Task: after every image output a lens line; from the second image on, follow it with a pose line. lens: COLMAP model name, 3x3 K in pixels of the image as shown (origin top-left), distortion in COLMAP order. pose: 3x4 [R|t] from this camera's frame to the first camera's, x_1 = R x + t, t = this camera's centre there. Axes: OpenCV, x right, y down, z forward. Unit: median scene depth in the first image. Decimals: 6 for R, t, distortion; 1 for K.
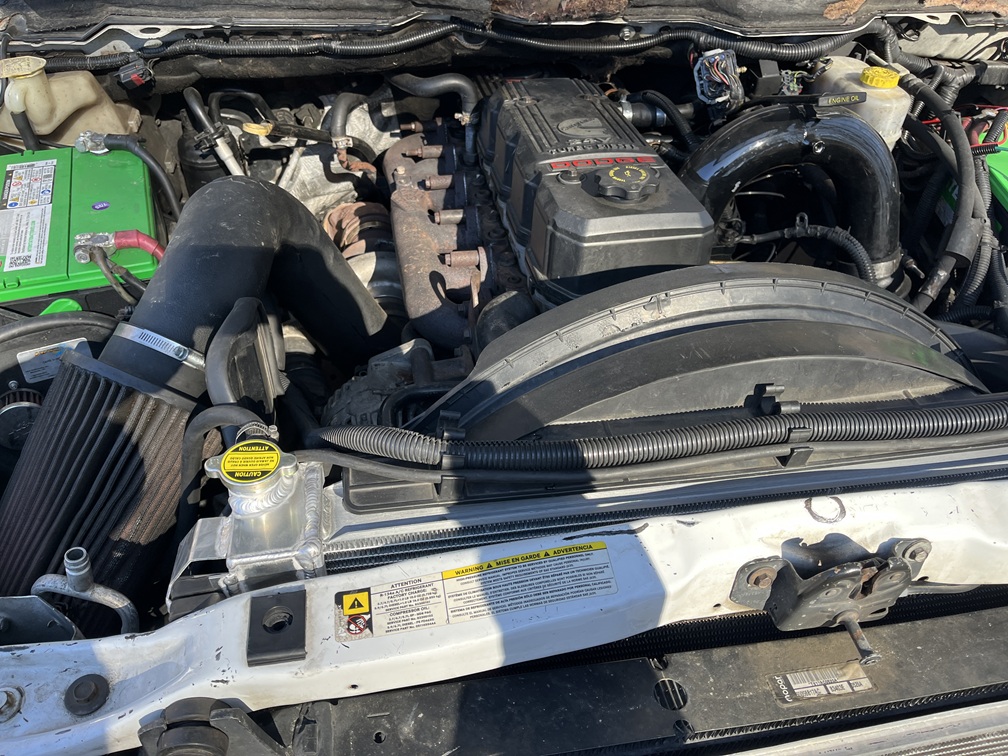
lens RADIAL K [[765.9, 0, 494.7], [0, 765.9, 375.5], [0, 0, 1]] dist [0.063927, -0.091858]
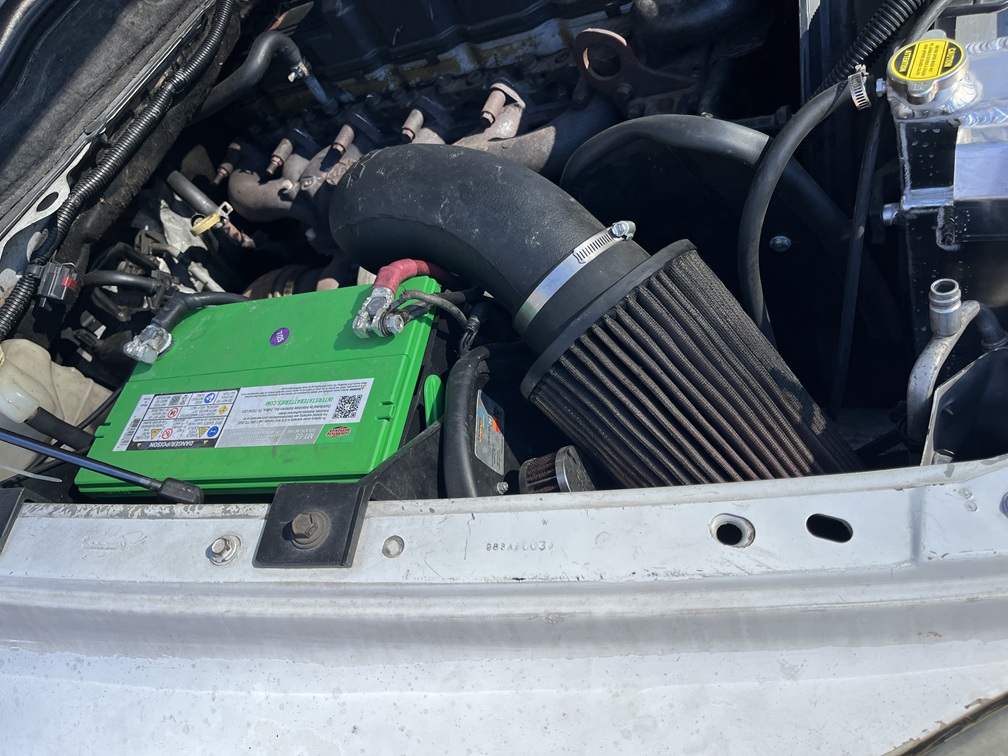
lens RADIAL K [[765.9, 0, 500.6], [0, 765.9, 374.7], [0, 0, 1]] dist [0.063927, -0.091858]
pose [[0.454084, -0.816983, 0.355451, -0.577417], [0.828362, 0.534027, 0.169209, -0.124131], [-0.328062, 0.217607, 0.919251, 0.223899]]
